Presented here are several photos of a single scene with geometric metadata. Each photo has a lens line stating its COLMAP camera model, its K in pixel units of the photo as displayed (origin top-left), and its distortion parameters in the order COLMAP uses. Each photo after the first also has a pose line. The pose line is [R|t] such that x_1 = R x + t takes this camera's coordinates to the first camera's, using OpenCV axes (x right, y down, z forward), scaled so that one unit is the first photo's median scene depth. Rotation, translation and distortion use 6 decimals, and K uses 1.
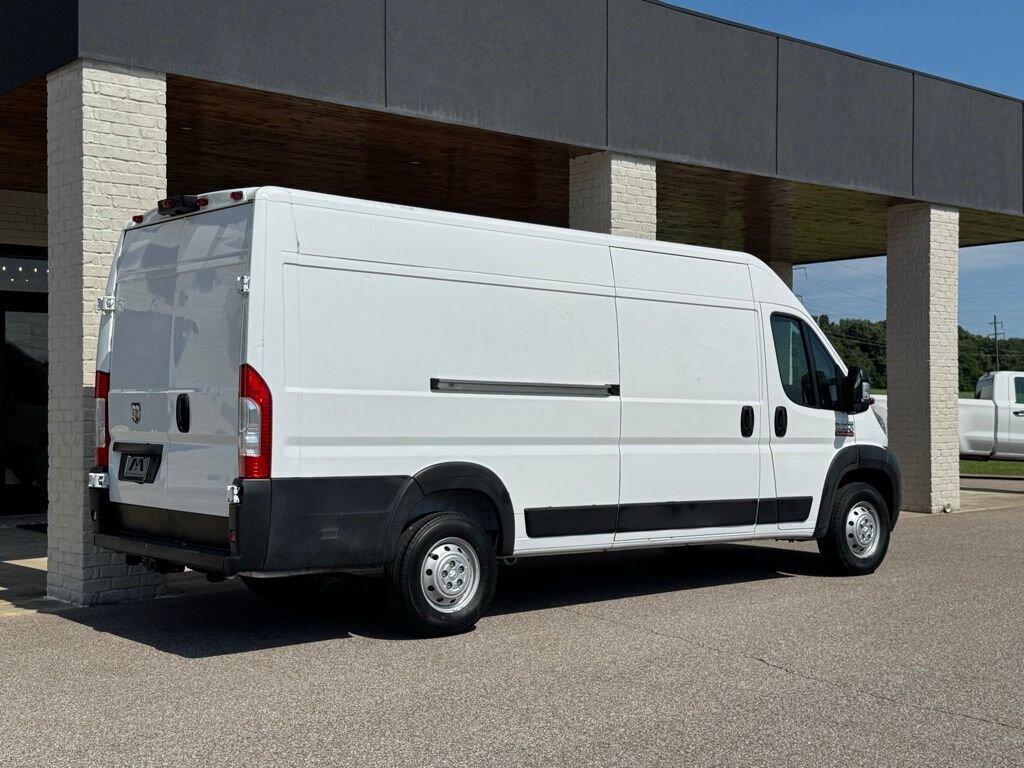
lens RADIAL K [[1309.0, 0, 519.7], [0, 1309.0, 390.3], [0, 0, 1]] dist [0.118542, 0.000000]
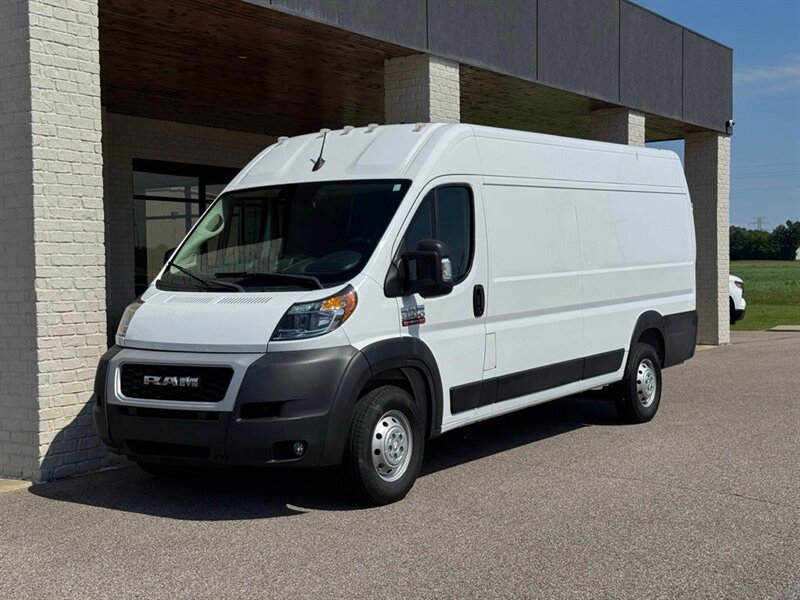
lens RADIAL K [[1117.5, 0, 403.7], [0, 1117.5, 300.3], [0, 0, 1]] dist [0.132503, 0.000000]
pose [[0.965514, -0.018966, 0.259661, -0.271825], [0.010419, 0.999359, 0.034250, -0.004569], [-0.260144, -0.030363, 0.965092, 0.083819]]
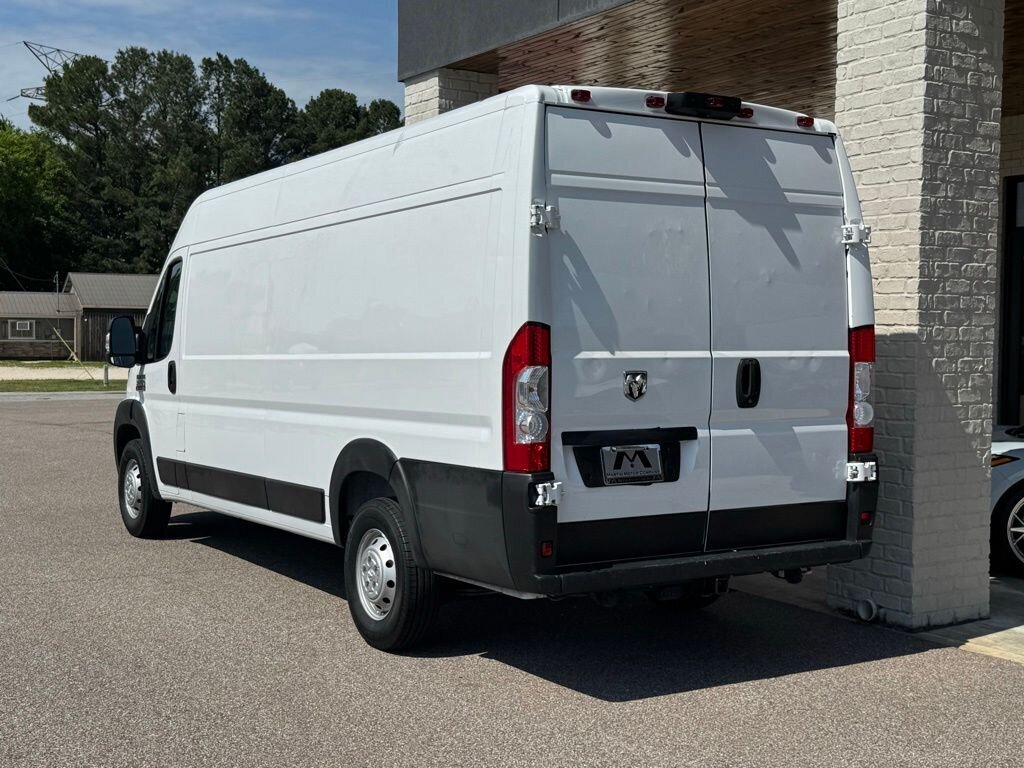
lens RADIAL K [[1309.0, 0, 509.9], [0, 1309.0, 389.6], [0, 0, 1]] dist [0.118542, 0.000000]
pose [[-0.147381, 0.048282, -0.987901, 0.890501], [-0.000368, 0.998805, 0.048870, -0.012745], [0.989080, 0.007566, -0.147187, 1.239544]]
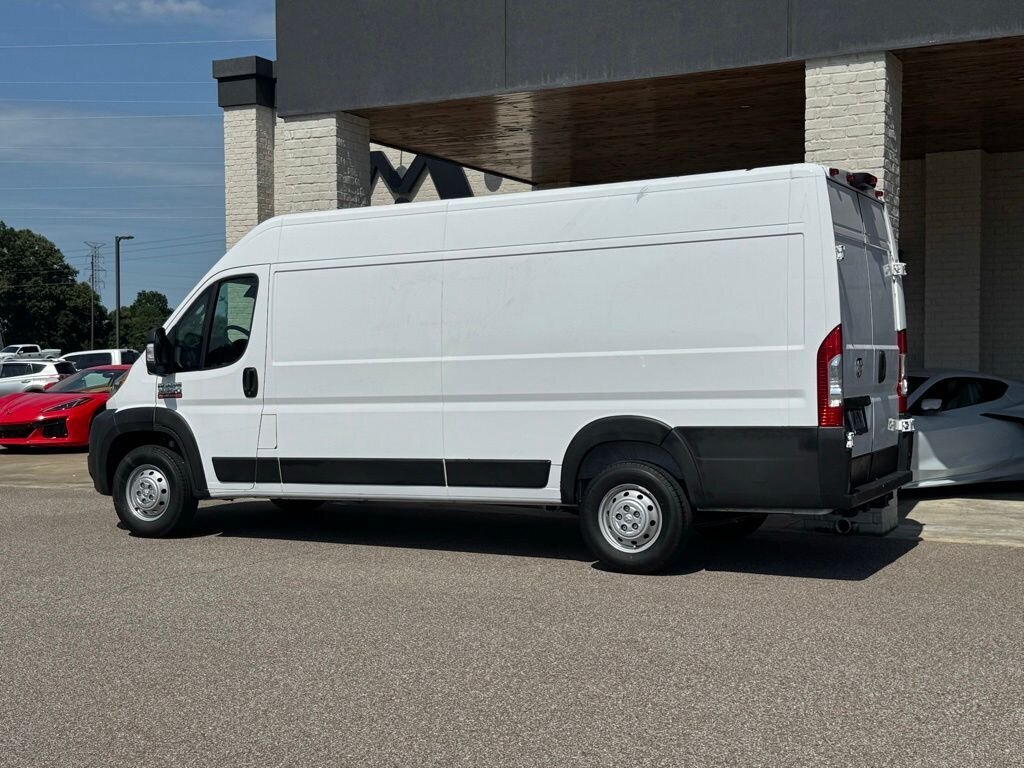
lens RADIAL K [[1309.0, 0, 508.2], [0, 1309.0, 386.6], [0, 0, 1]] dist [0.118542, 0.000000]
pose [[0.374168, 0.024852, -0.927028, 1.030455], [0.008520, 0.999507, 0.030234, -0.001939], [0.927322, -0.019211, 0.373771, 0.663853]]
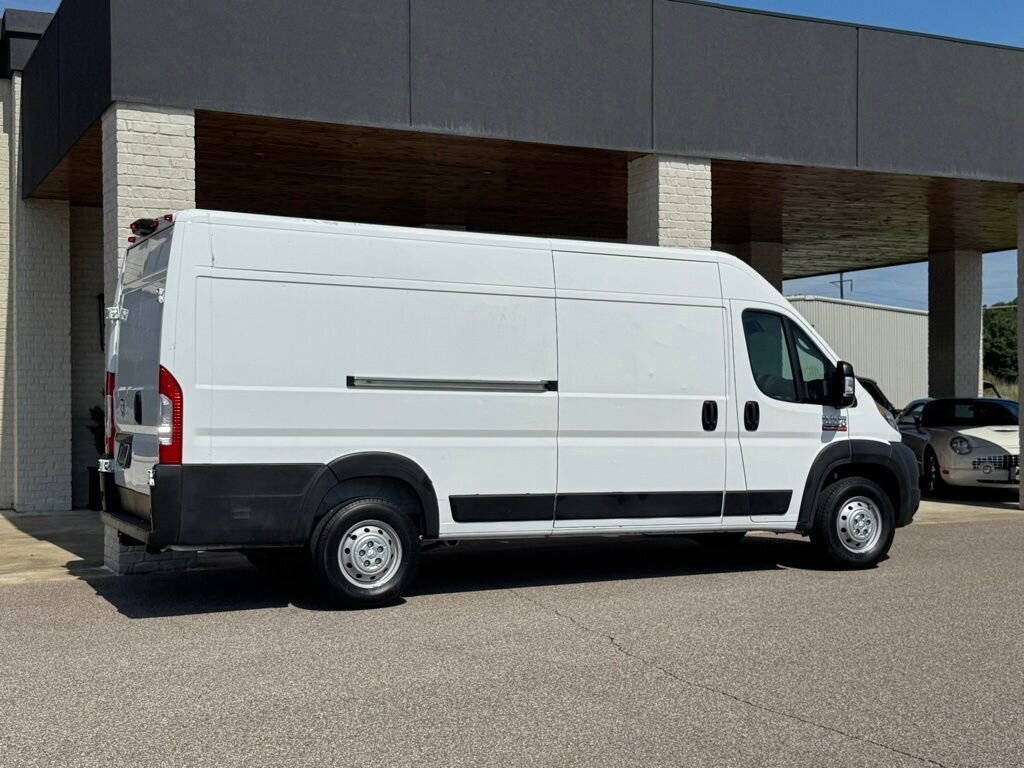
lens RADIAL K [[1309.0, 0, 512.8], [0, 1309.0, 391.5], [0, 0, 1]] dist [0.118542, 0.000000]
pose [[0.969850, -0.003976, -0.243670, 0.274063], [0.004686, 0.999986, 0.002332, 0.001648], [0.243657, -0.003404, 0.969855, -0.033954]]
